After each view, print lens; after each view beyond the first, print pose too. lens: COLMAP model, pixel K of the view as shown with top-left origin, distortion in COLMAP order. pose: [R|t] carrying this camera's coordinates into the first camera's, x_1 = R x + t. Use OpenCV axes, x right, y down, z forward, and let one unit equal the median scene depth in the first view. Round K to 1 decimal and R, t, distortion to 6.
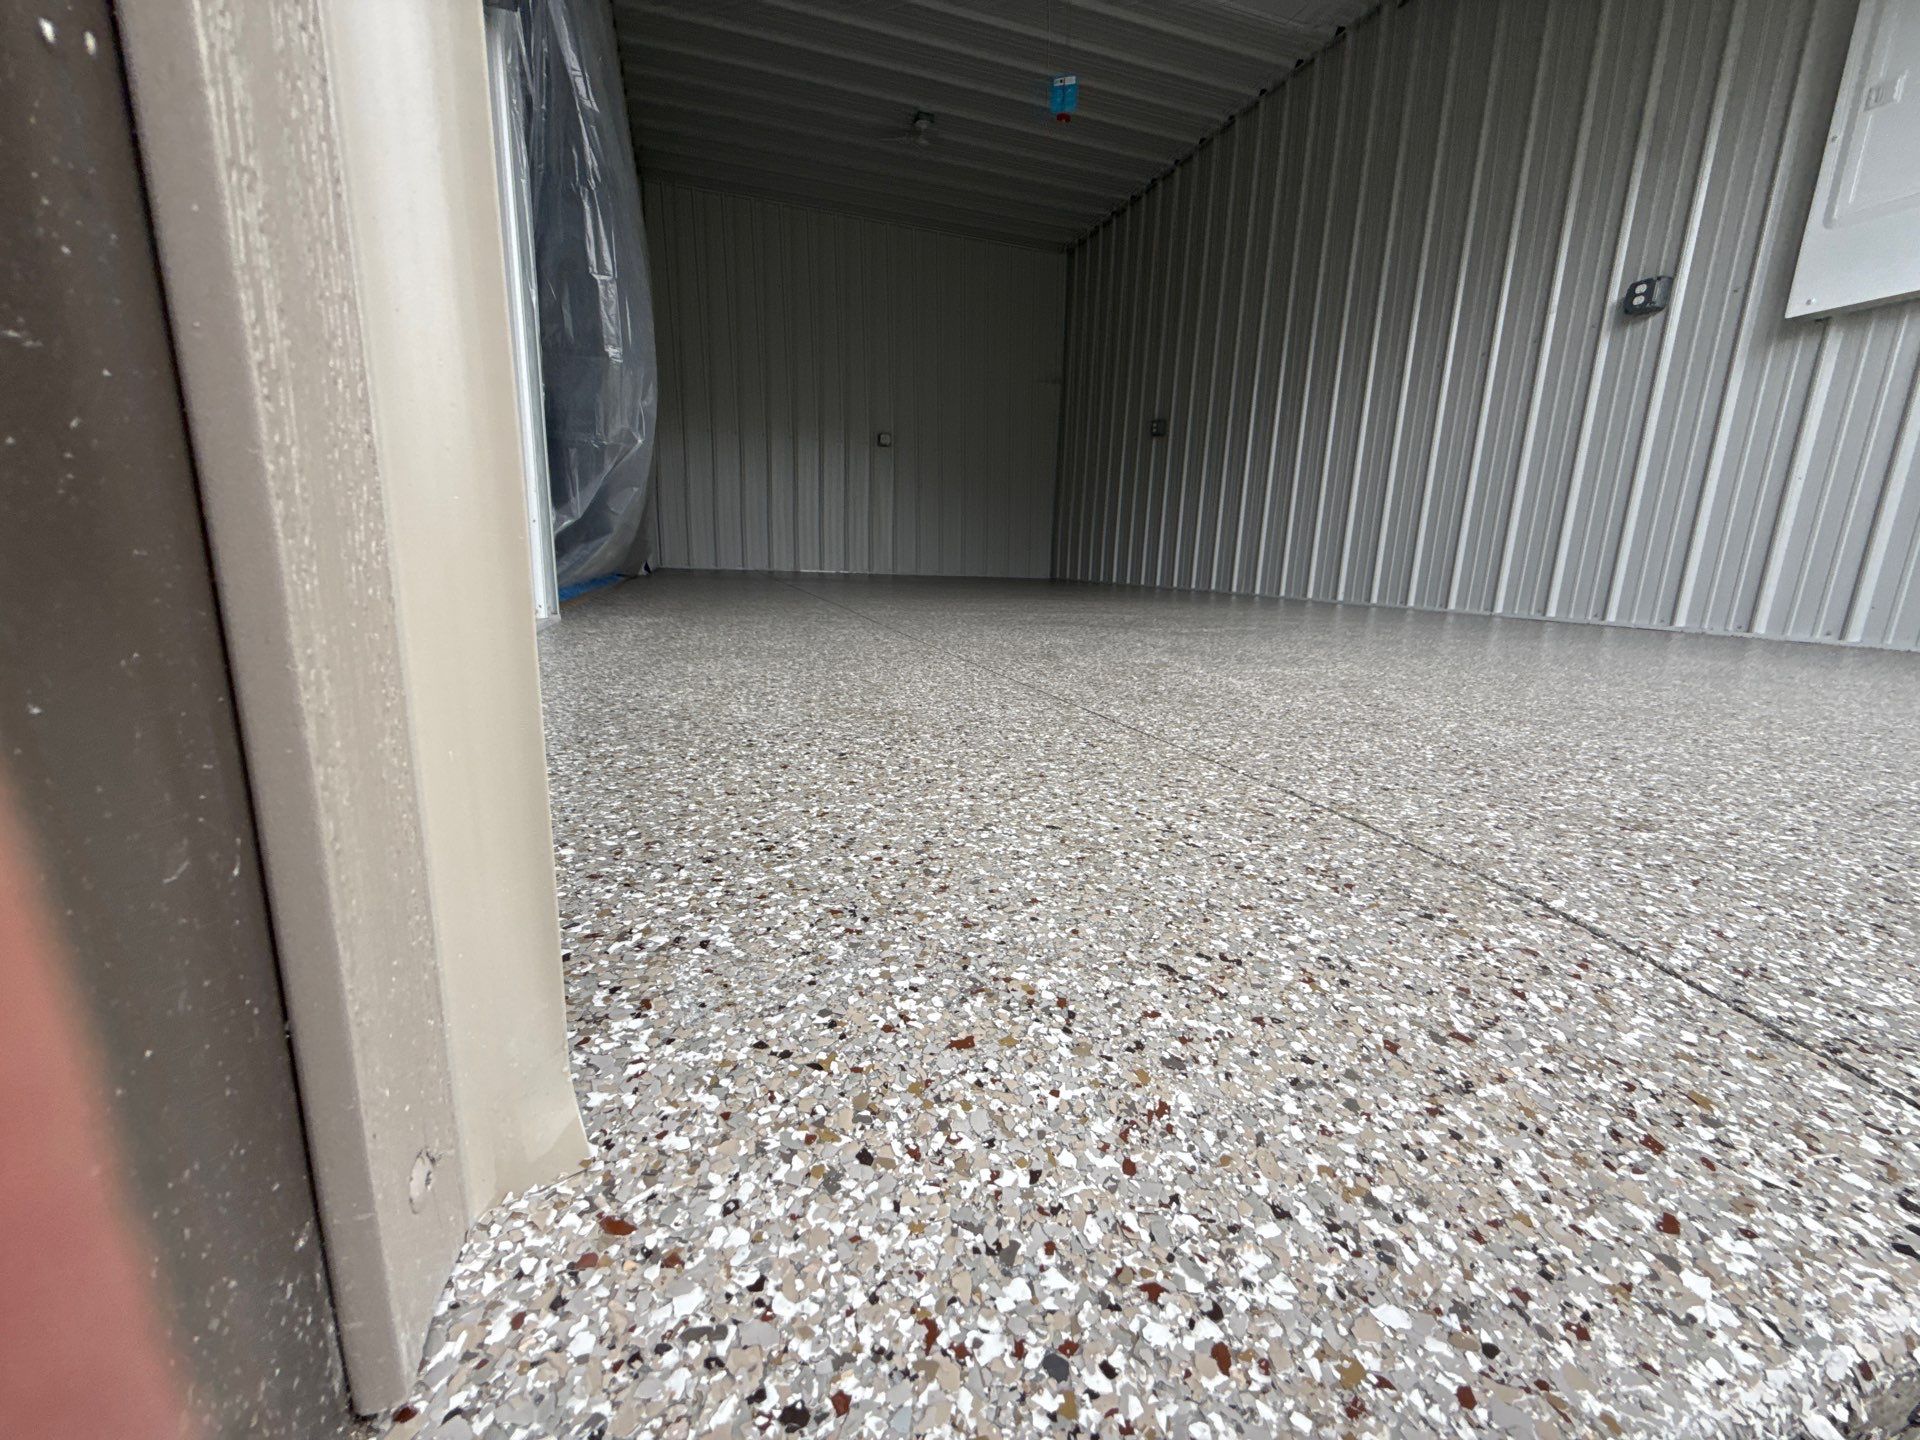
lens RADIAL K [[761.3, 0, 955.4], [0, 761.3, 726.2], [0, 0, 1]] dist [-0.007468, 0.000696]
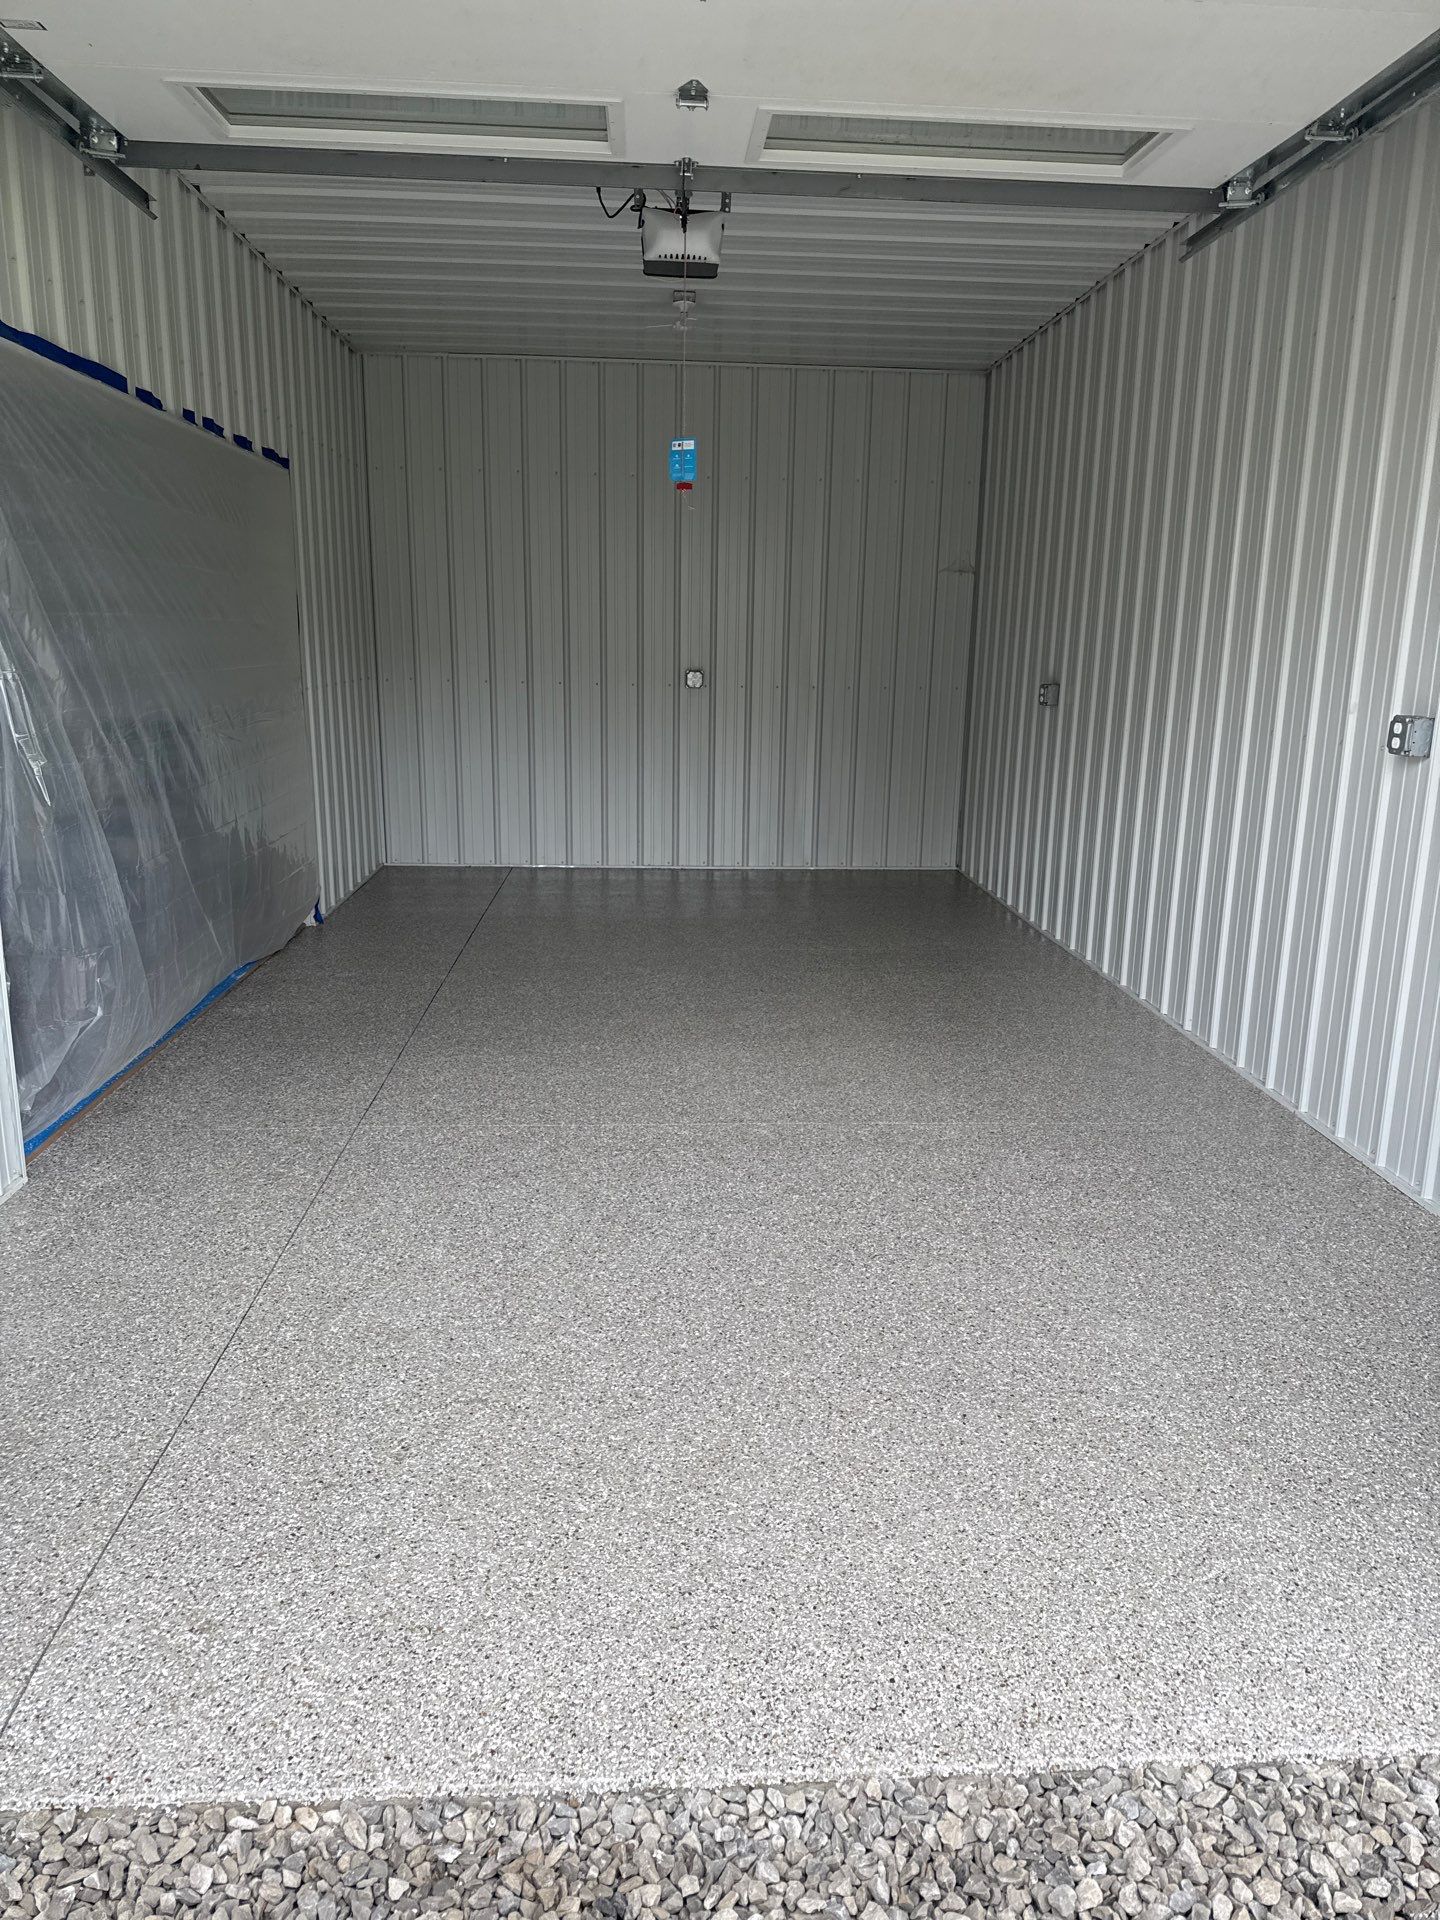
lens RADIAL K [[1350.2, 0, 718.8], [0, 1350.2, 962.8], [0, 0, 1]] dist [0.035286, -0.042679]
pose [[0.966685, 0.040951, -0.252670, 0.610514], [-0.038631, 0.999154, 0.014140, -0.343213], [0.253035, -0.003908, 0.967449, -0.417758]]
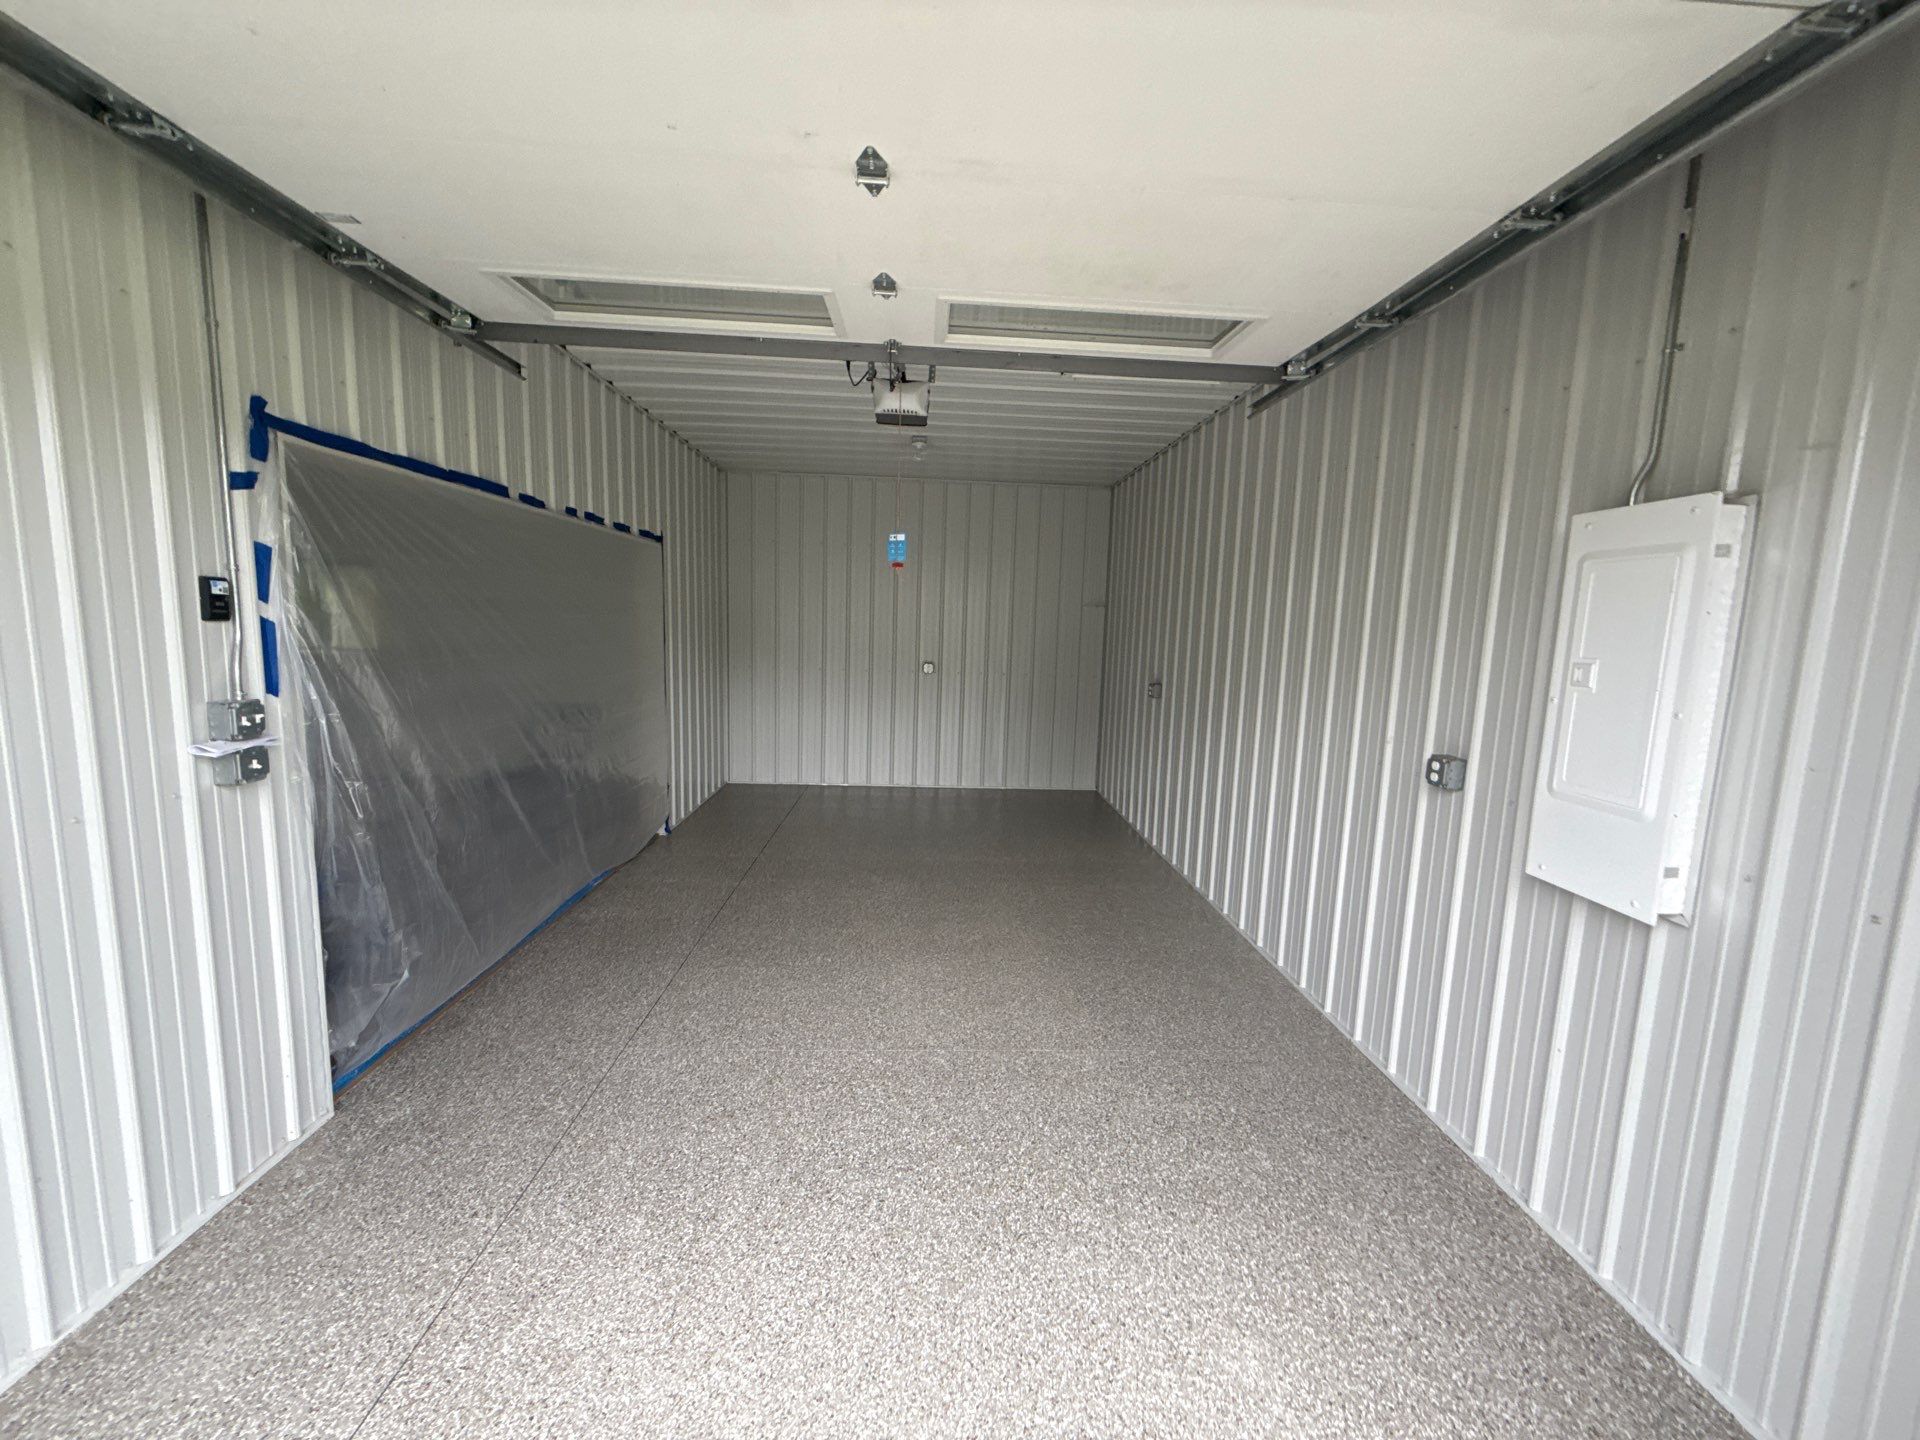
lens RADIAL K [[761.3, 0, 956.7], [0, 761.3, 719.2], [0, 0, 1]] dist [-0.007468, 0.000696]
pose [[0.964119, 0.029367, -0.263840, 0.579362], [-0.055835, 0.994063, -0.093387, -0.509185], [0.259531, 0.104768, 0.960035, -0.047555]]
